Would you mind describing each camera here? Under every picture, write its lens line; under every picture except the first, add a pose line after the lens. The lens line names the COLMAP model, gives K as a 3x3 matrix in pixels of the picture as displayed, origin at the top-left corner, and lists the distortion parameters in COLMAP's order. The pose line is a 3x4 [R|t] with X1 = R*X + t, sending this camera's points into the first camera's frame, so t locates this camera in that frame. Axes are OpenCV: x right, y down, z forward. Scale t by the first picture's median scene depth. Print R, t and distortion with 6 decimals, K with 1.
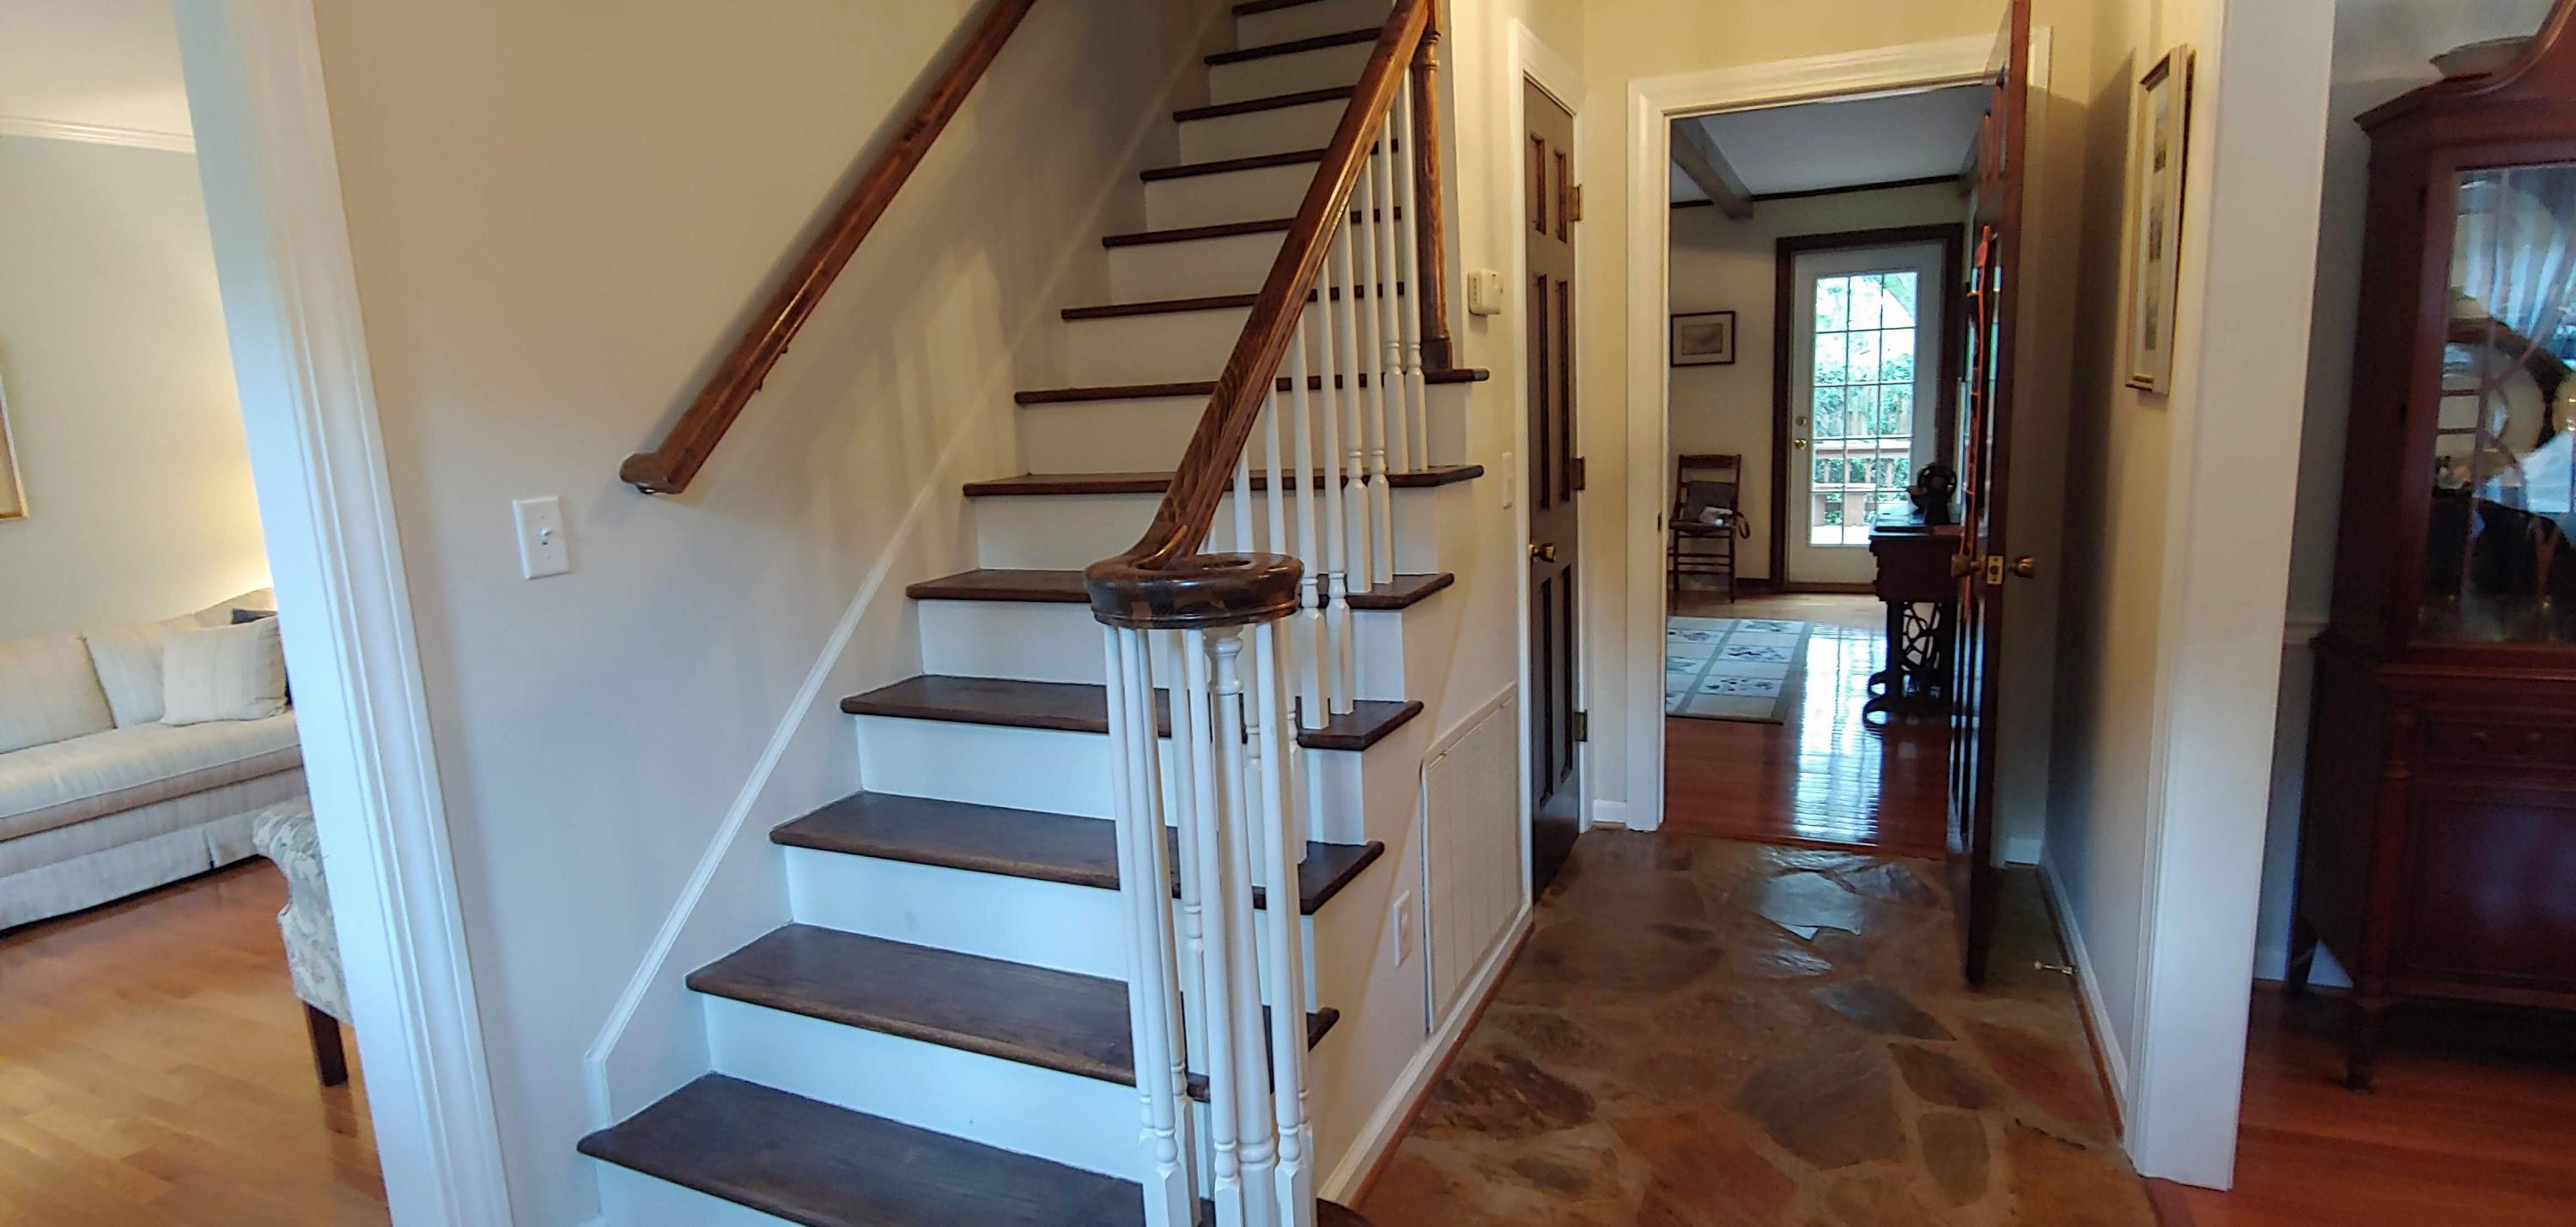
lens RADIAL K [[1310.1, 0, 1281.7], [0, 1310.1, 618.2], [0, 0, 1]] dist [-0.015317, -0.003165]
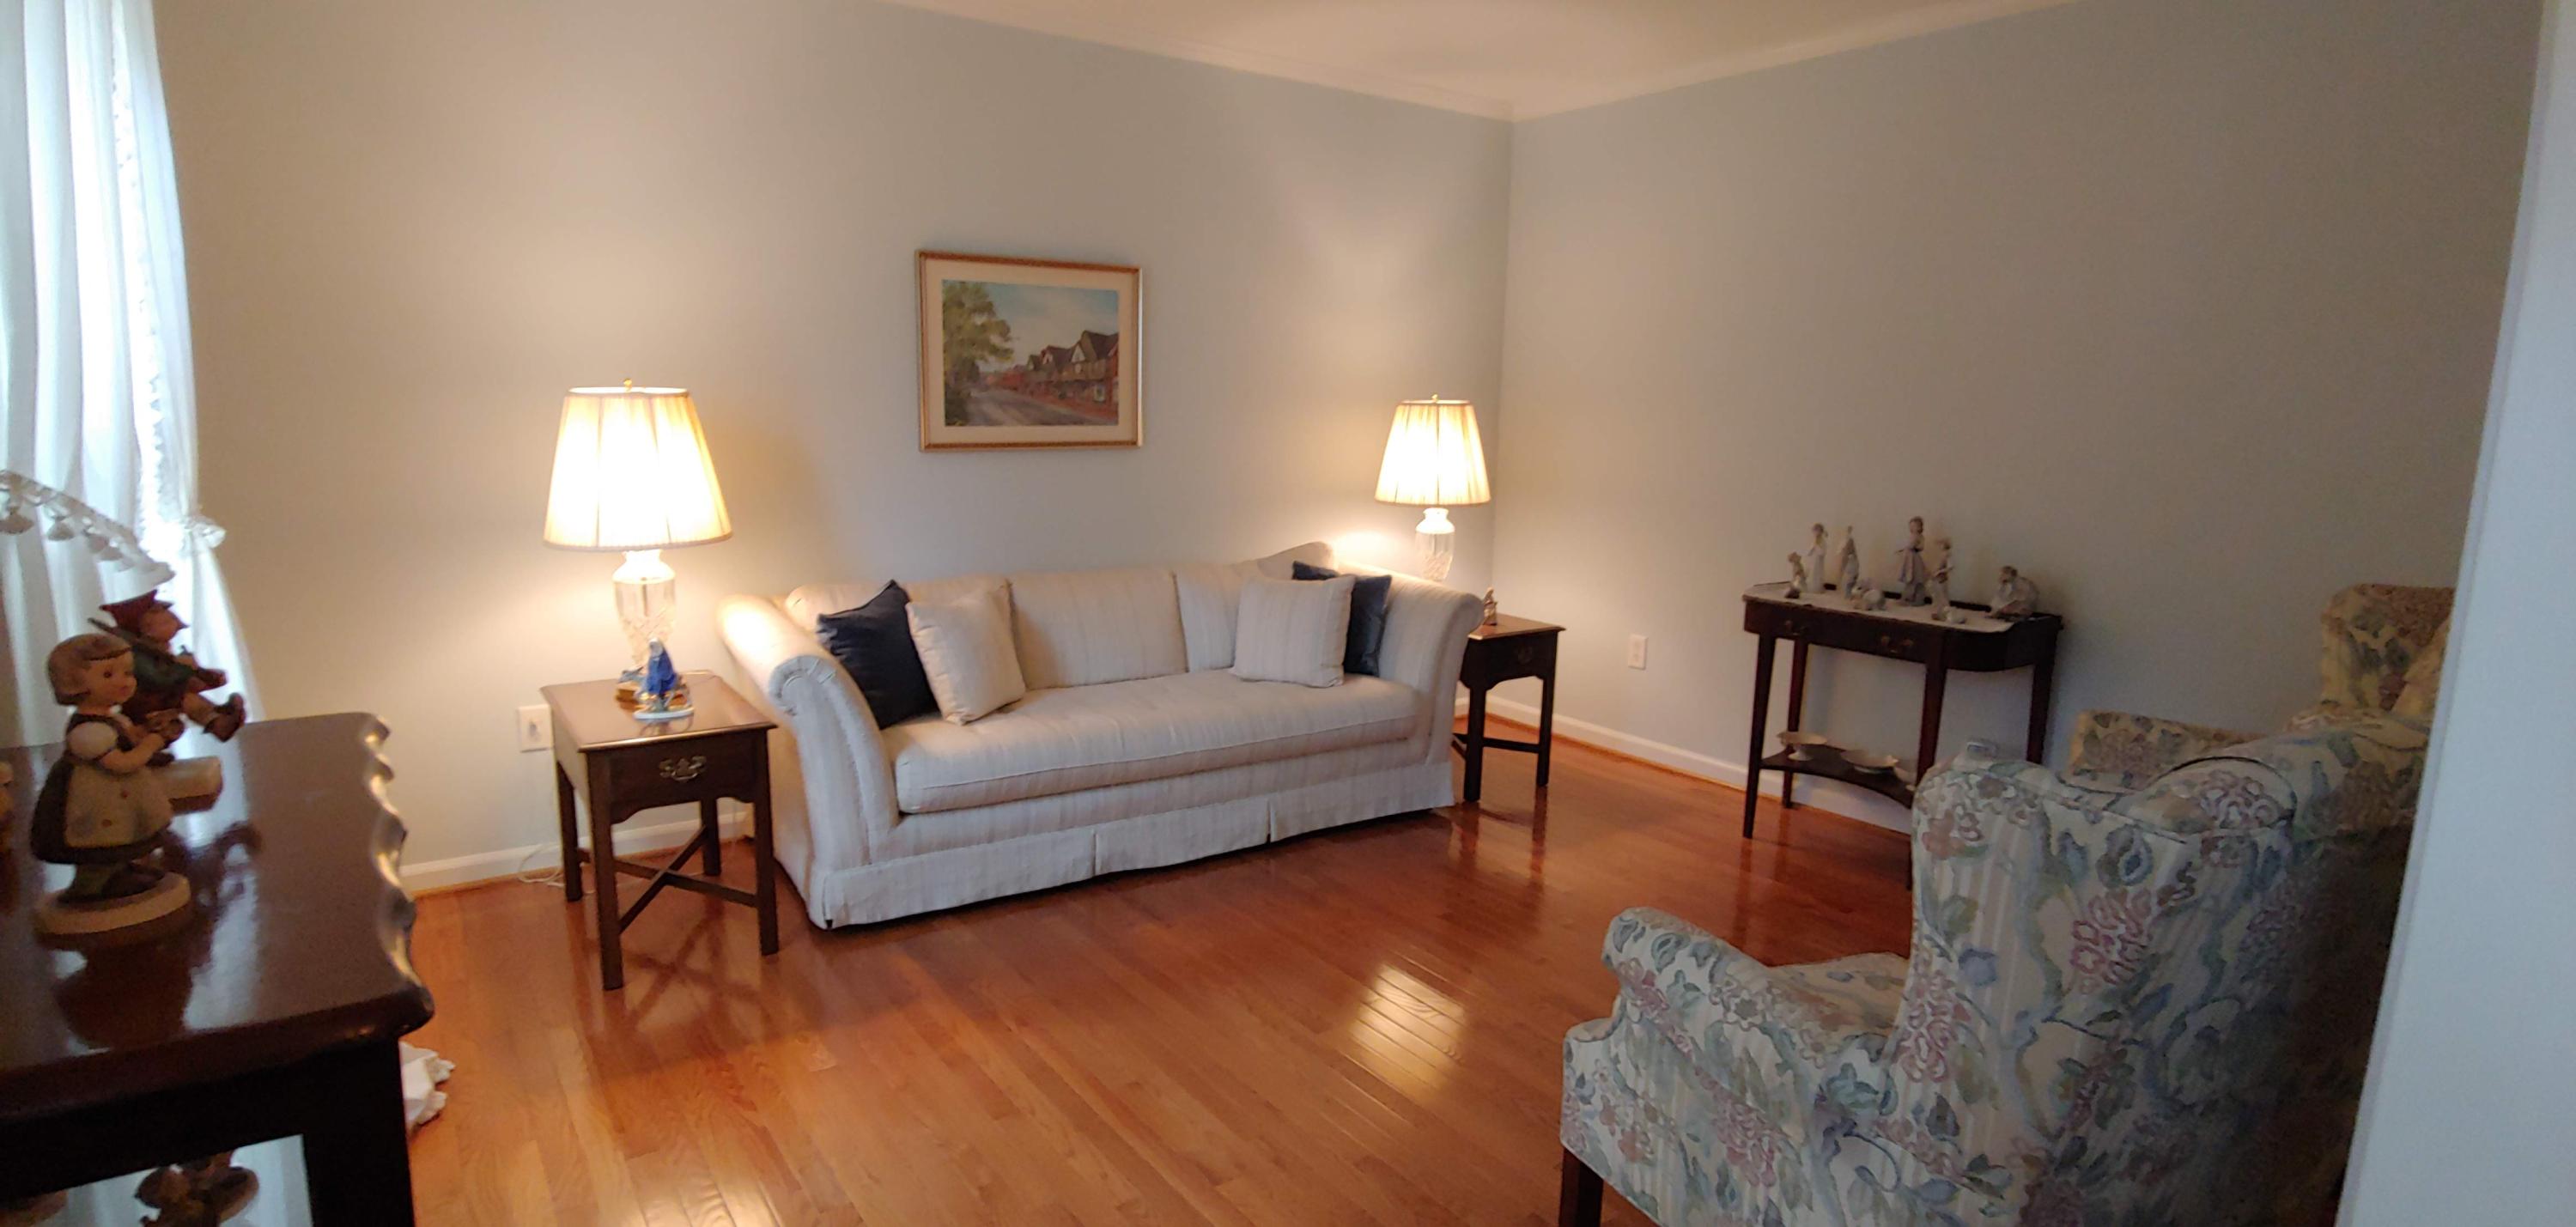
lens RADIAL K [[1310.1, 0, 1295.0], [0, 1310.1, 611.6], [0, 0, 1]] dist [-0.015317, -0.003165]
pose [[0.863514, 0.144418, -0.483205, -0.410574], [-0.147182, 0.988577, 0.032440, -0.003070], [0.482371, 0.043107, 0.874906, 0.196923]]
